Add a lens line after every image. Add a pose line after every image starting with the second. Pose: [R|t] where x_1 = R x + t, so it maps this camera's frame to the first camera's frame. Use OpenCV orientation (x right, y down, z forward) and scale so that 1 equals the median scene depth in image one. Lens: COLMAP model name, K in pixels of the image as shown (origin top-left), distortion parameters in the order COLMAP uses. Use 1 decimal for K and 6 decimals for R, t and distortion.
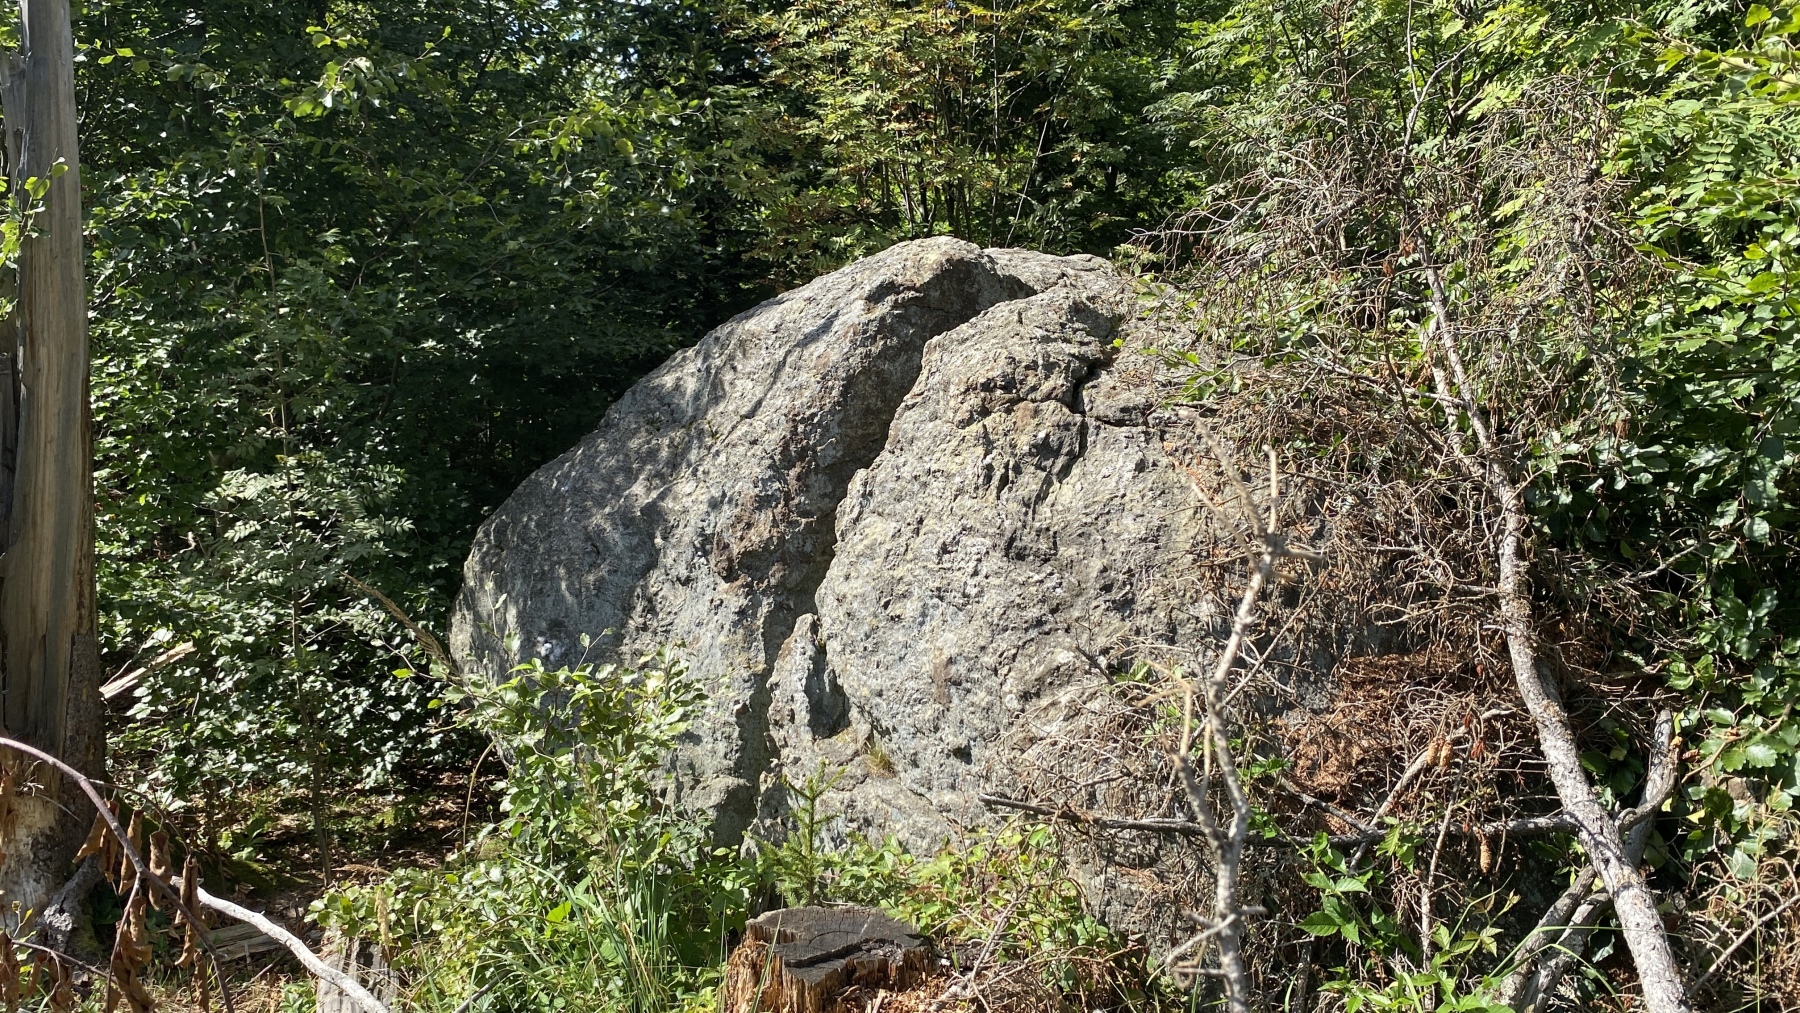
lens RADIAL K [[1392.3, 0, 900.0], [0, 1392.3, 506.5], [0, 0, 1]] dist [0.013341, -0.039150]
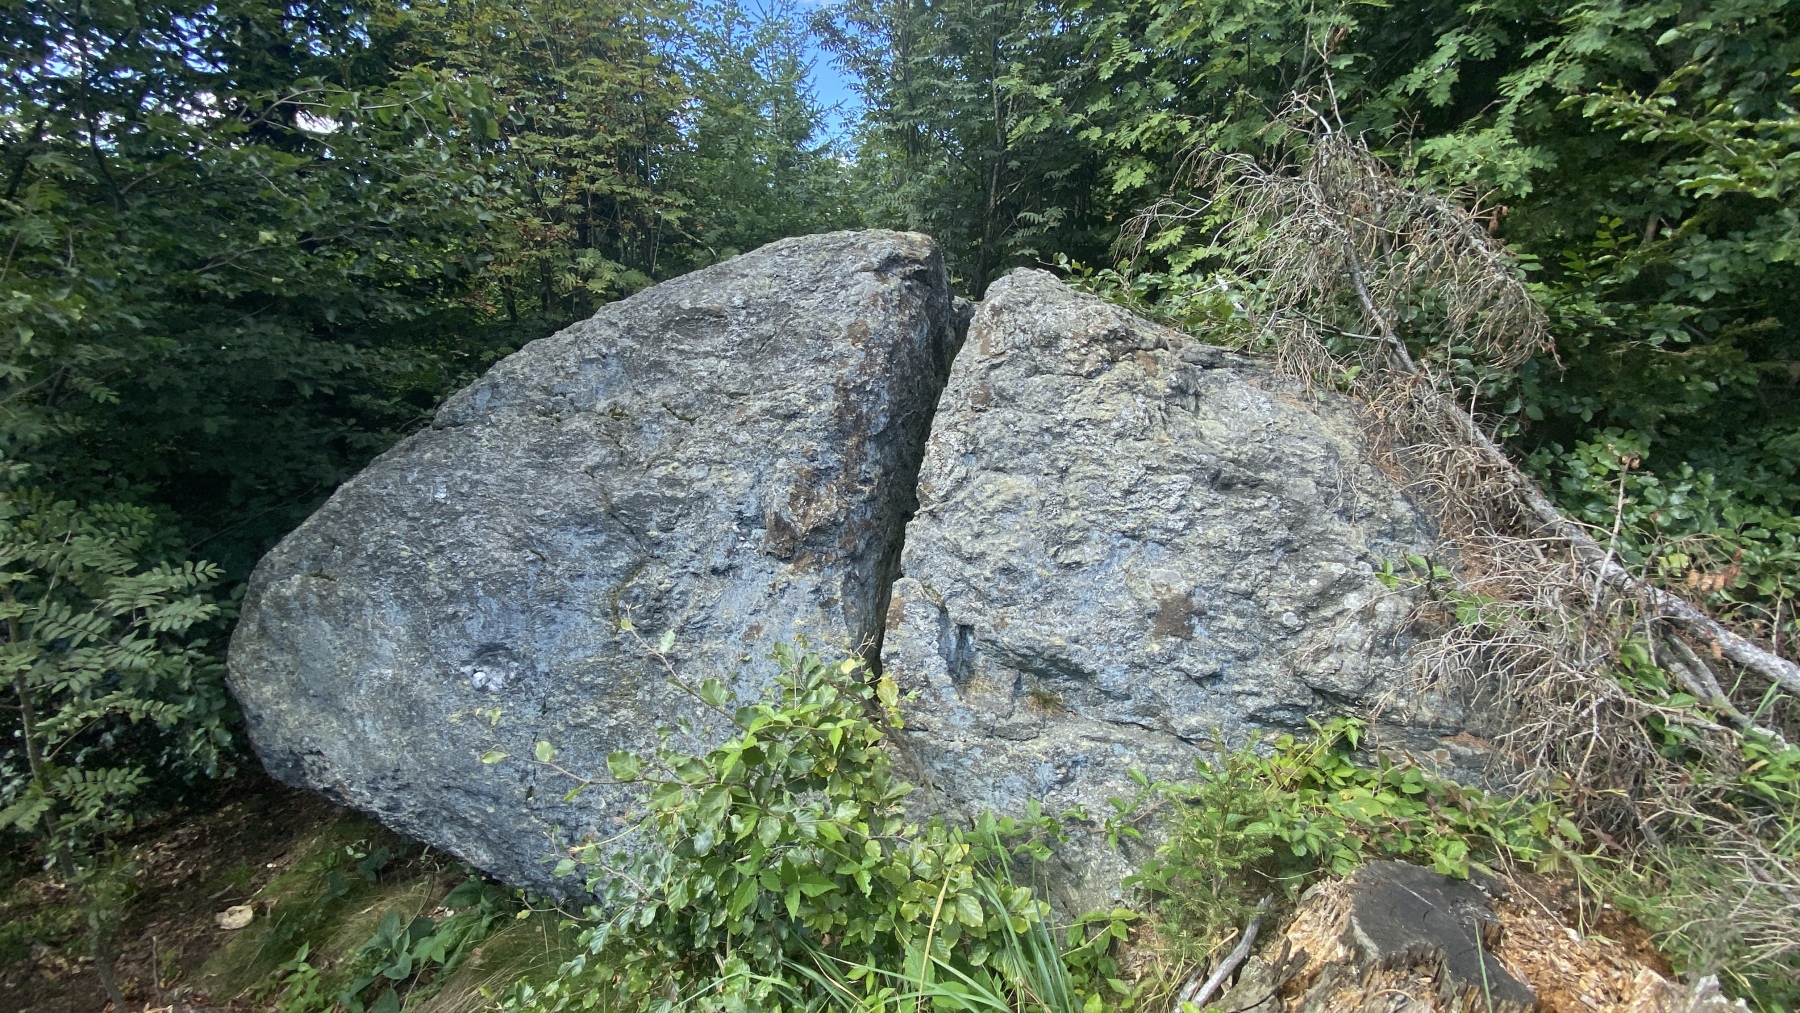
lens RADIAL K [[695.1, 0, 900.0], [0, 695.1, 506.5], [0, 0, 1]] dist [-0.000003, -0.000007]
pose [[0.781493, -0.146399, 0.606494, -0.434181], [0.108496, 0.989158, 0.098966, -0.029221], [-0.614408, -0.011539, 0.788904, 0.710483]]
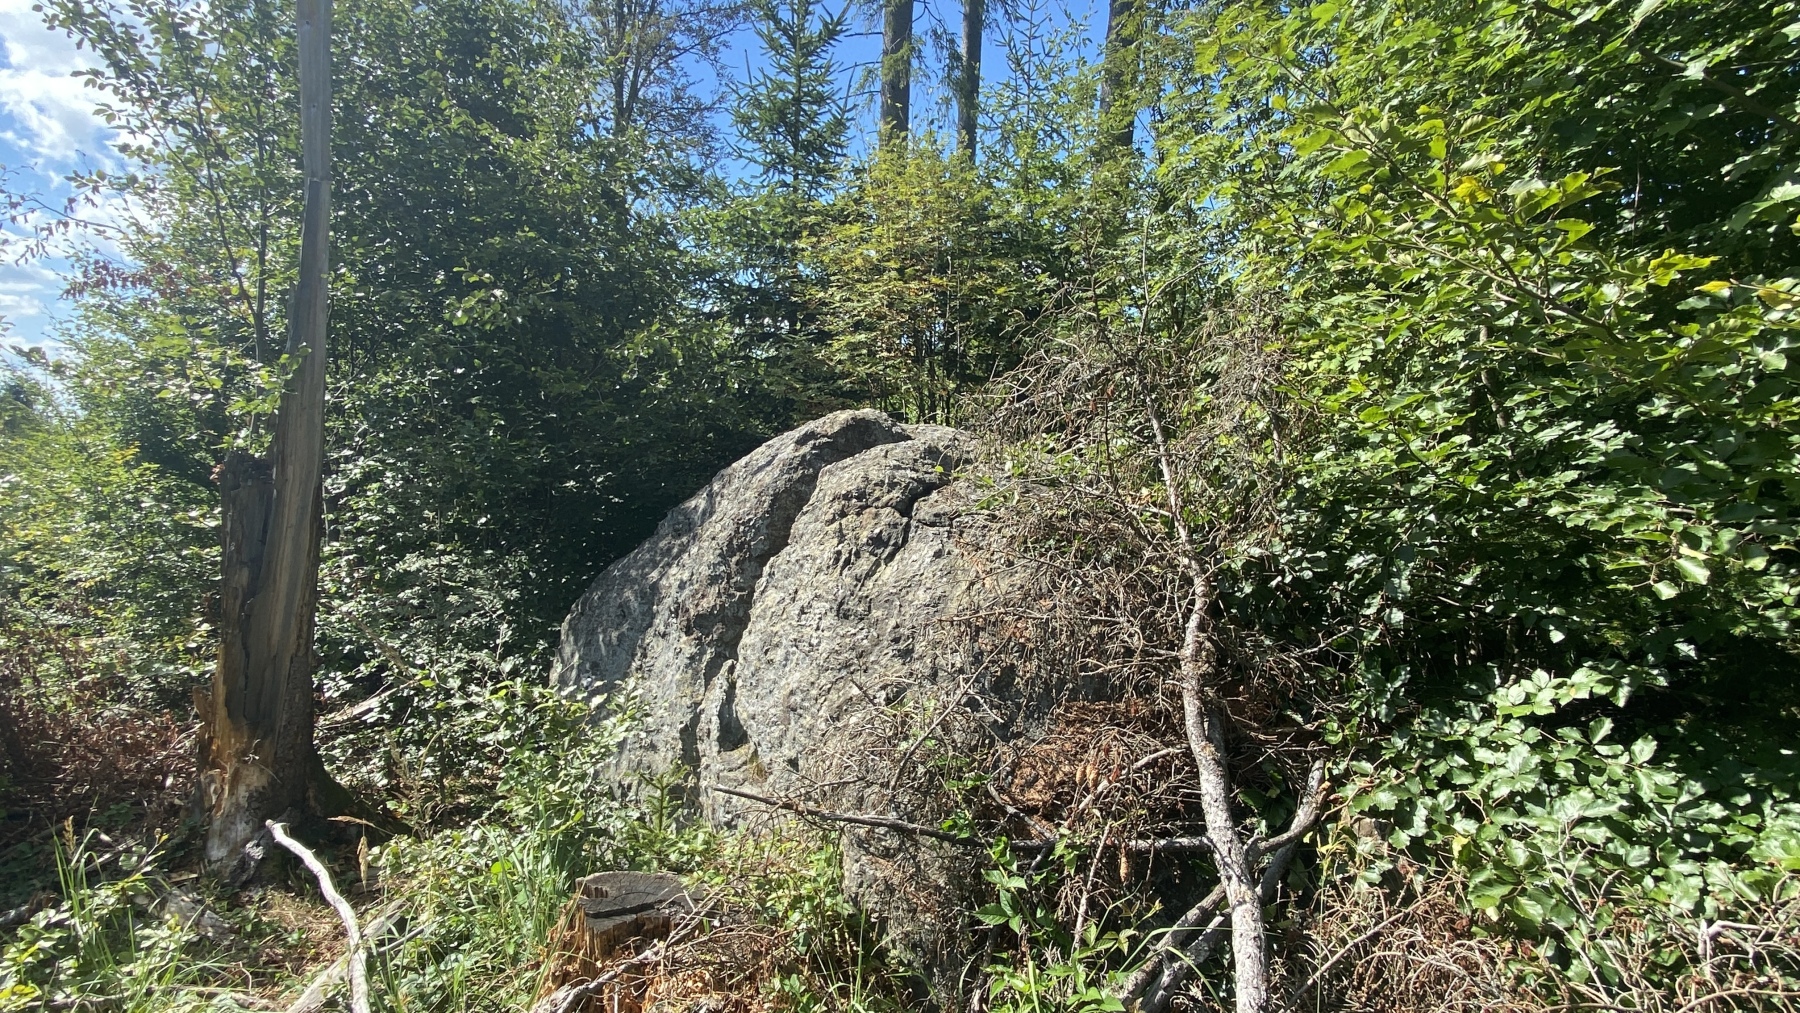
lens RADIAL K [[887.1, 0, 900.0], [0, 887.1, 506.5], [0, 0, 1]] dist [-0.001298, -0.000549]
pose [[0.995313, 0.043306, -0.086470, 0.203091], [-0.054927, 0.989061, -0.136898, 0.044288], [0.079595, 0.141006, 0.986804, 0.137379]]
